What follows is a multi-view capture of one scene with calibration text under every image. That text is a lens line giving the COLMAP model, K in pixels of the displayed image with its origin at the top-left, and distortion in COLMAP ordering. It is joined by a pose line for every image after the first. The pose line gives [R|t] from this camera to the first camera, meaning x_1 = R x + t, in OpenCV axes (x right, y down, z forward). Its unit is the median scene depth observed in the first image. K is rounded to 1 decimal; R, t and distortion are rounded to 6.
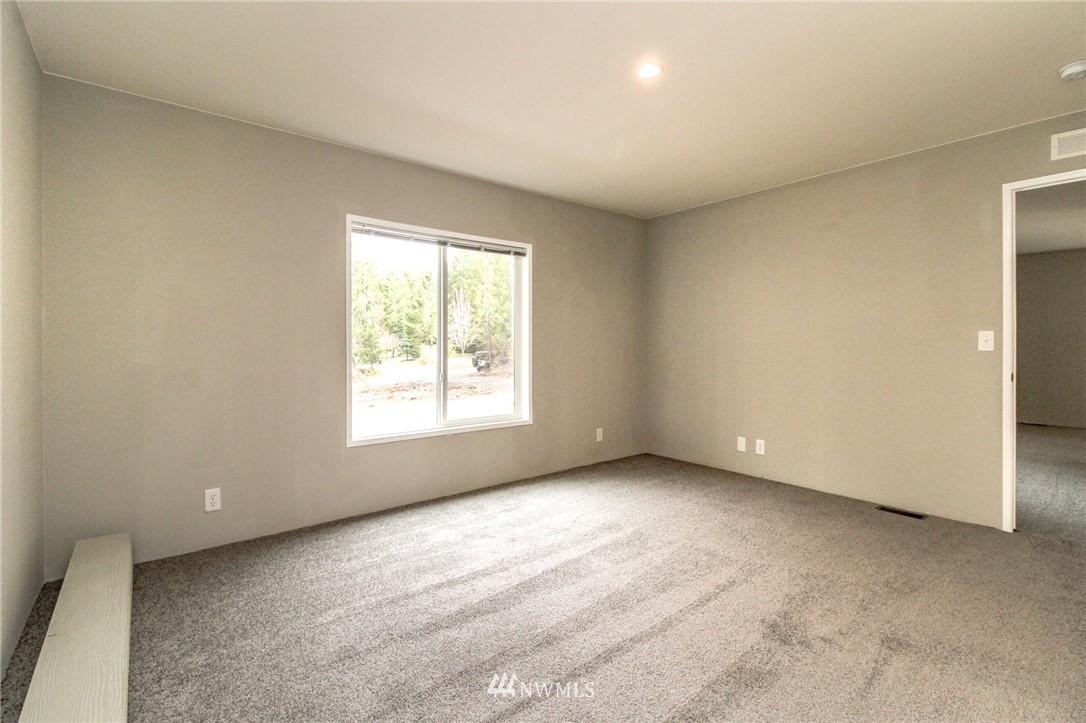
lens RADIAL K [[501.8, 0, 547.5], [0, 501.8, 362.8], [0, 0, 1]] dist [-0.001206, -0.003232]
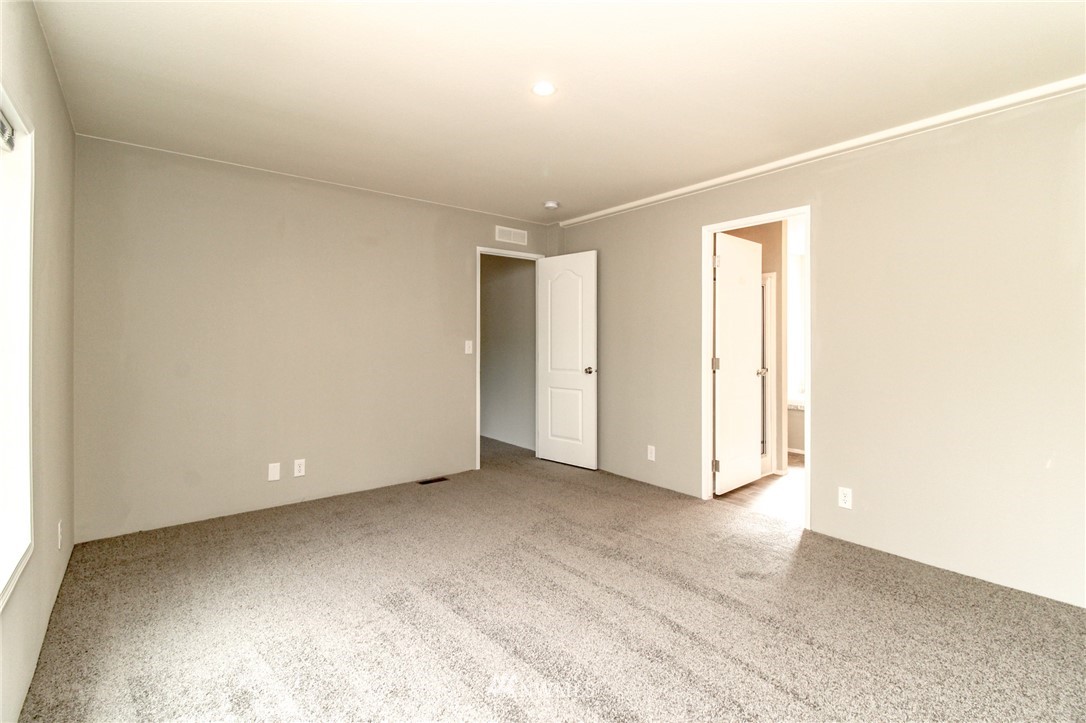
lens RADIAL K [[501.8, 0, 545.3], [0, 501.8, 351.1], [0, 0, 1]] dist [-0.001206, -0.003232]
pose [[-0.015981, -0.016893, 0.999730, -0.640306], [0.033821, 0.999276, 0.017426, -0.051594], [-0.999300, 0.034090, -0.015398, 0.802388]]
